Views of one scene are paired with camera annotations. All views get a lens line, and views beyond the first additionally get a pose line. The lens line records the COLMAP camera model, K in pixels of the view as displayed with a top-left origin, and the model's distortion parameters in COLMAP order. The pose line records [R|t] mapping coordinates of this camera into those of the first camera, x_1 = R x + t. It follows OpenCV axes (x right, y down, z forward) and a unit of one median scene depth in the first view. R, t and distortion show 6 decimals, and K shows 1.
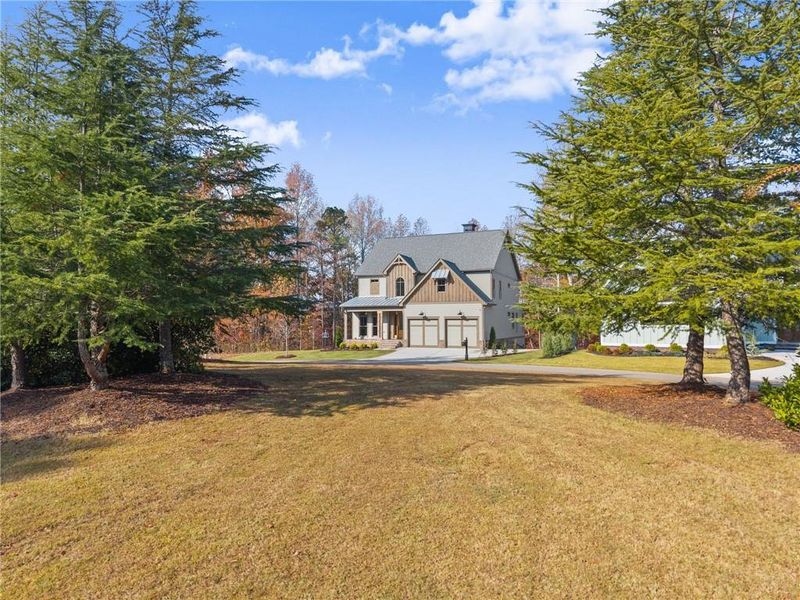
lens RADIAL K [[546.2, 0, 395.0], [0, 546.2, 302.1], [0, 0, 1]] dist [0.014443, -0.010801]
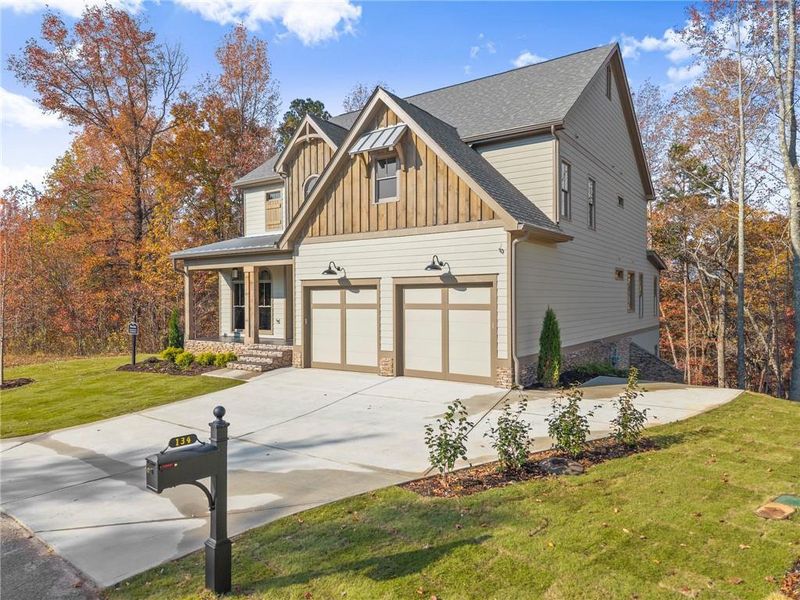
lens RADIAL K [[546.2, 0, 400.2], [0, 546.2, 297.8], [0, 0, 1]] dist [0.014443, -0.010801]
pose [[0.980056, -0.006119, -0.198628, 0.150977], [0.014002, 0.999168, 0.038311, 0.025653], [0.198228, -0.040328, 0.979326, 0.671194]]
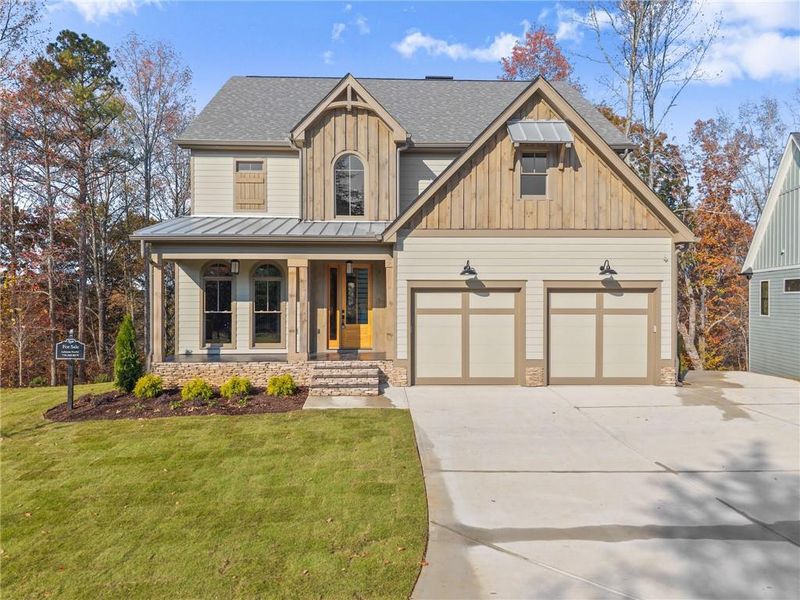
lens RADIAL K [[546.2, 0, 405.4], [0, 546.2, 301.0], [0, 0, 1]] dist [0.014443, -0.010801]
pose [[0.902862, 0.001014, 0.429929, -0.100555], [-0.018454, 0.999167, 0.036398, 0.027384], [-0.429534, -0.040796, 0.902129, 0.740763]]
